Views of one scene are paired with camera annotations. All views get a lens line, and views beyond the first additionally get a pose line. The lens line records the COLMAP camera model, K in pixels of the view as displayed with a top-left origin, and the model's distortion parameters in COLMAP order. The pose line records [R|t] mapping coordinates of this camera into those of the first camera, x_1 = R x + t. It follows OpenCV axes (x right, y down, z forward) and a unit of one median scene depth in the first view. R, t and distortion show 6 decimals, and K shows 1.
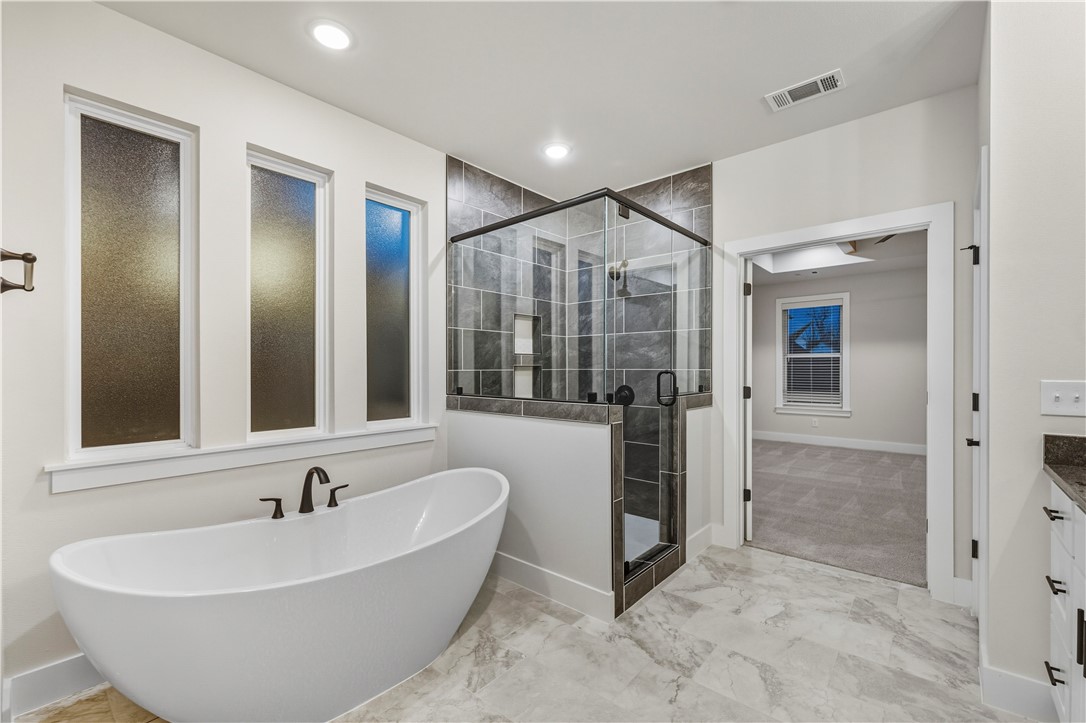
lens RADIAL K [[451.9, 0, 553.5], [0, 451.9, 369.1], [0, 0, 1]] dist [-0.000106, -0.000296]
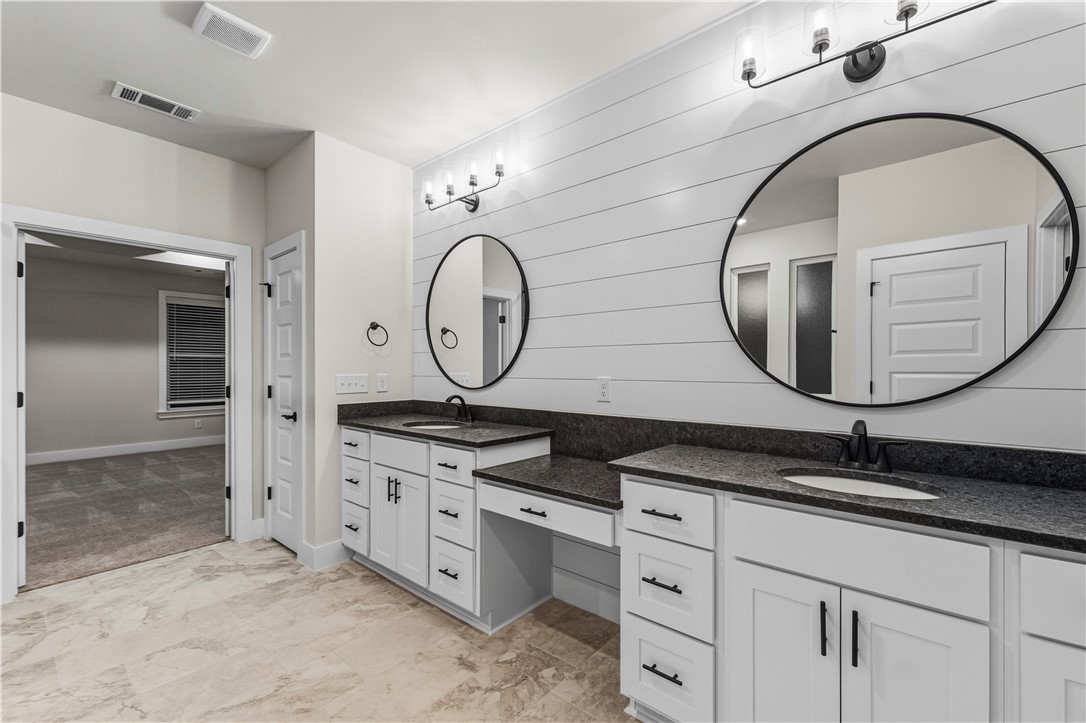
lens RADIAL K [[451.9, 0, 553.5], [0, 451.9, 369.1], [0, 0, 1]] dist [-0.000106, -0.000296]
pose [[-0.008953, -0.004478, 0.999950, -0.495601], [0.004445, 0.999980, 0.004518, -0.001658], [-0.999950, 0.004486, -0.008933, 0.095417]]
